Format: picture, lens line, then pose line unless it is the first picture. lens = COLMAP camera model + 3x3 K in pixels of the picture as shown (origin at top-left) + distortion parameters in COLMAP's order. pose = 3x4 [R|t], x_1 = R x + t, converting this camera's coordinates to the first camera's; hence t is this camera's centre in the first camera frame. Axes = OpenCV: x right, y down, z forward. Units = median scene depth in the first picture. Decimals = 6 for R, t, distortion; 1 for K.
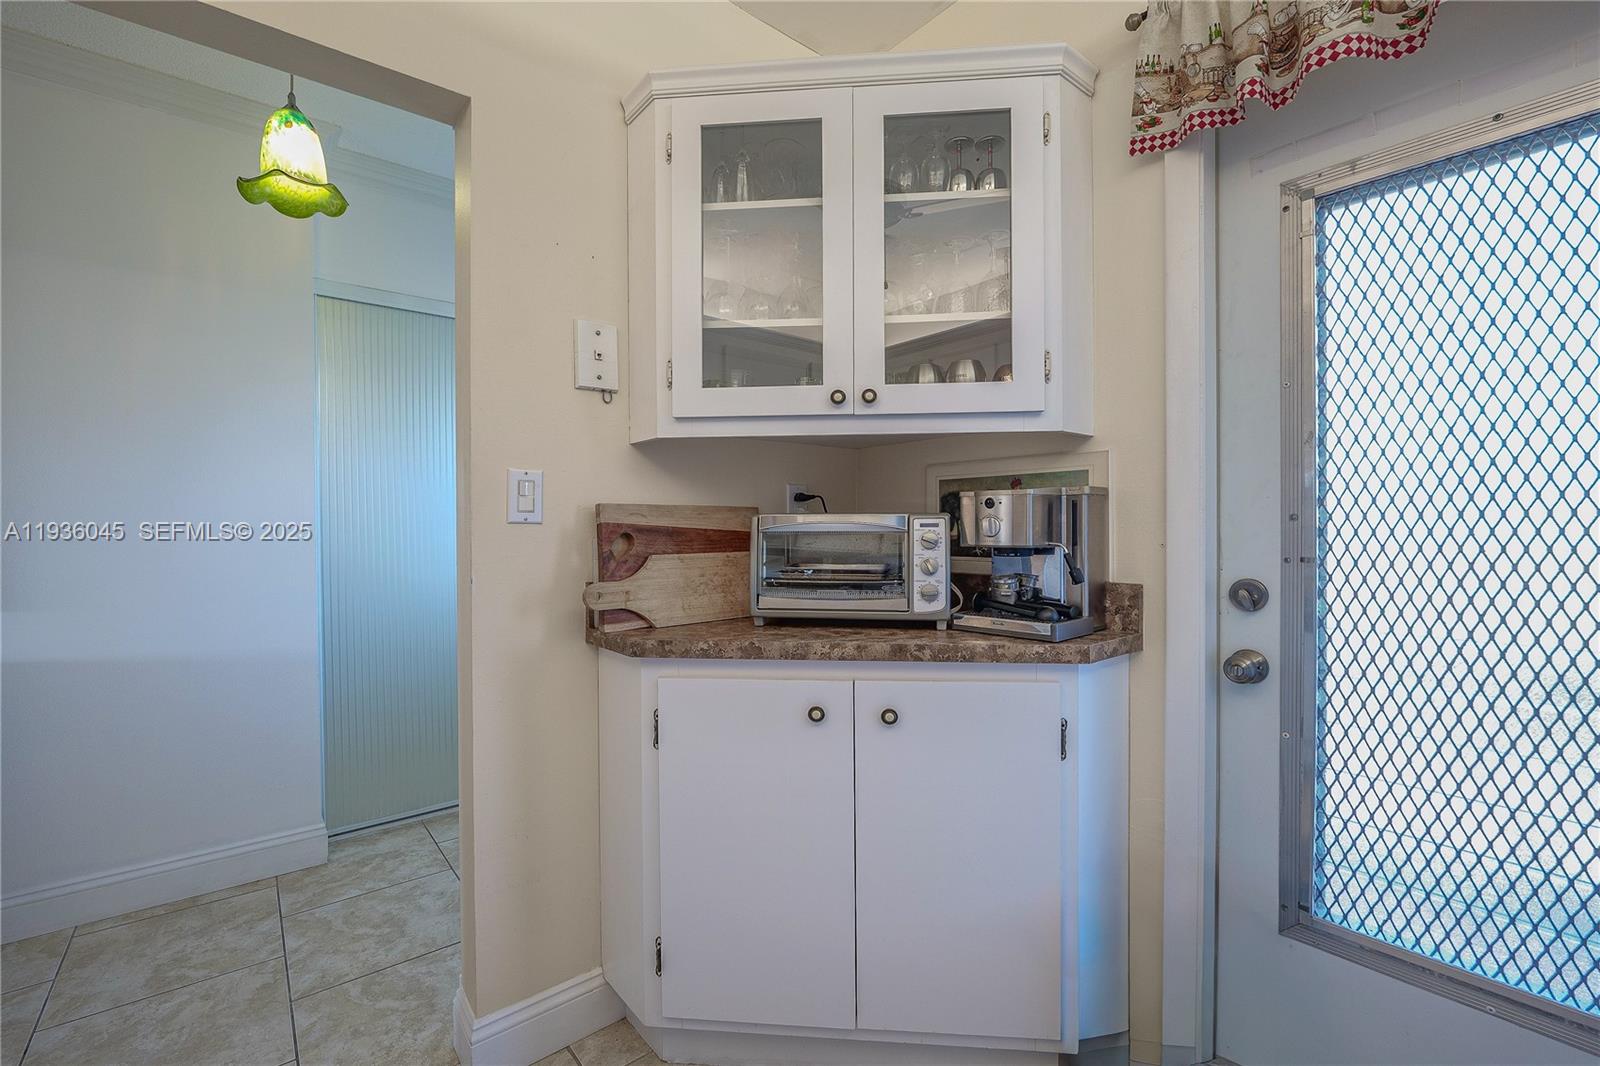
lens RADIAL K [[693.0, 0, 794.2], [0, 693.0, 523.7], [0, 0, 1]] dist [-0.014798, 0.001400]
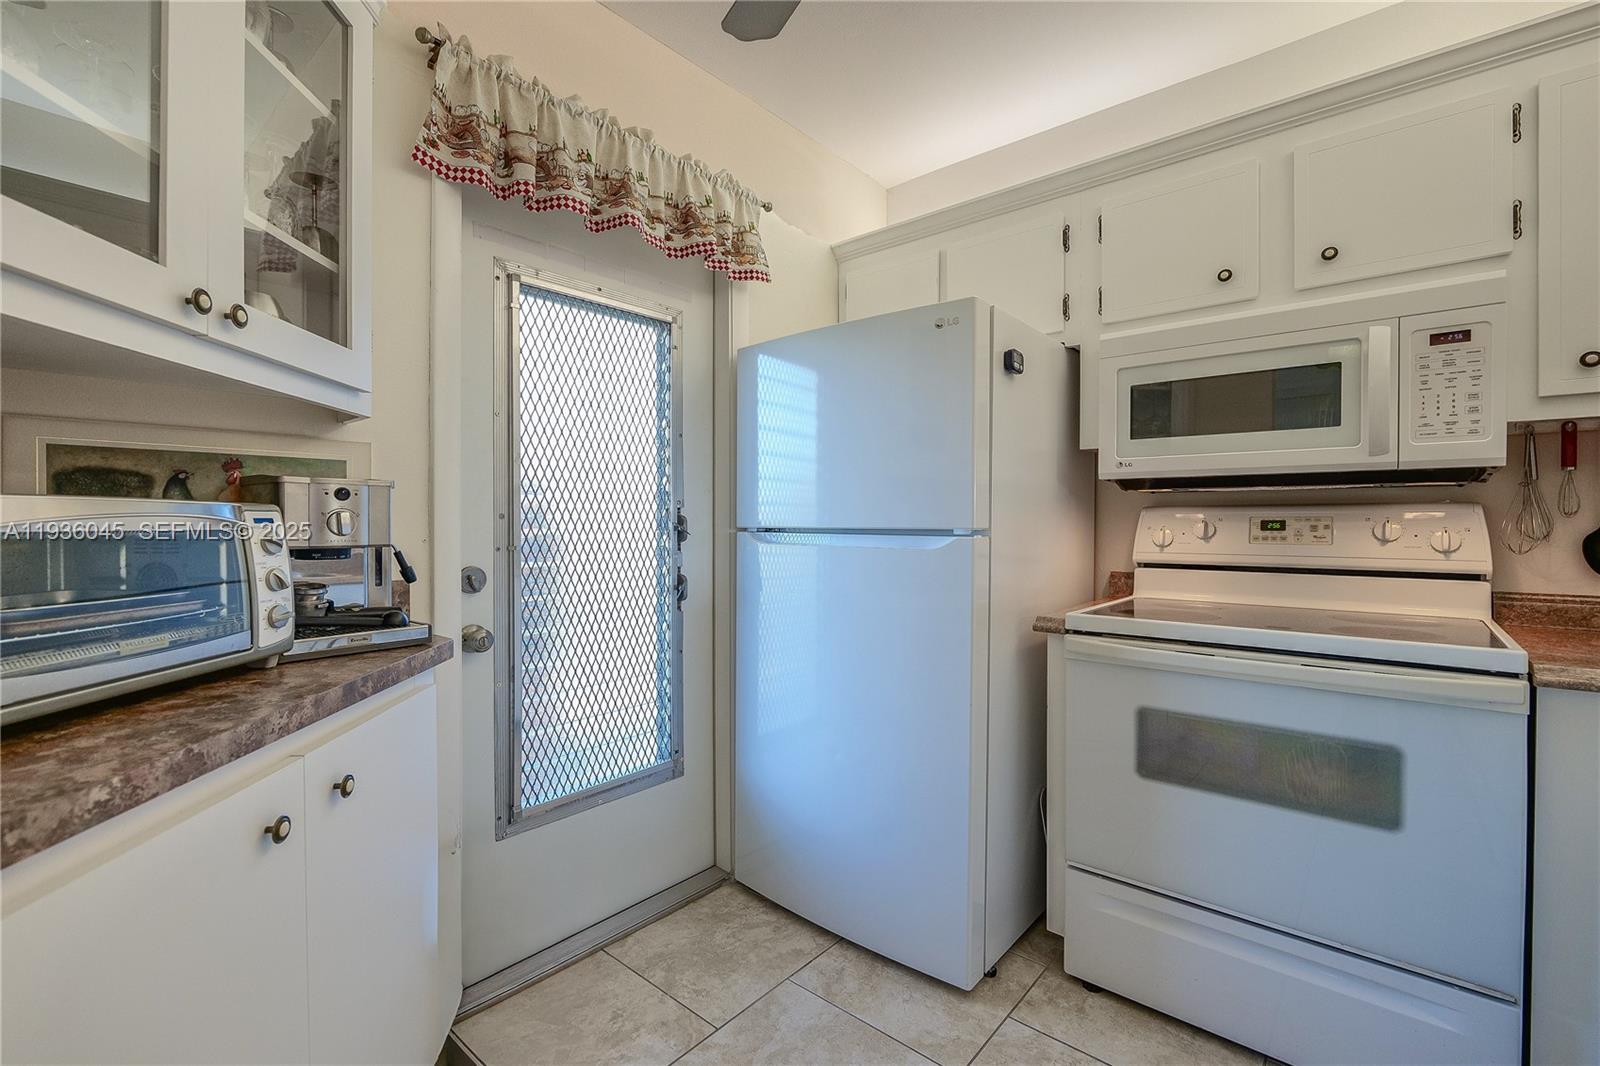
lens RADIAL K [[693.0, 0, 791.7], [0, 693.0, 520.0], [0, 0, 1]] dist [-0.014798, 0.001400]
pose [[-0.174702, 0.008522, 0.984585, -0.626075], [0.000663, 0.999963, -0.008537, 0.008276], [-0.984621, -0.000838, -0.174701, 0.646794]]
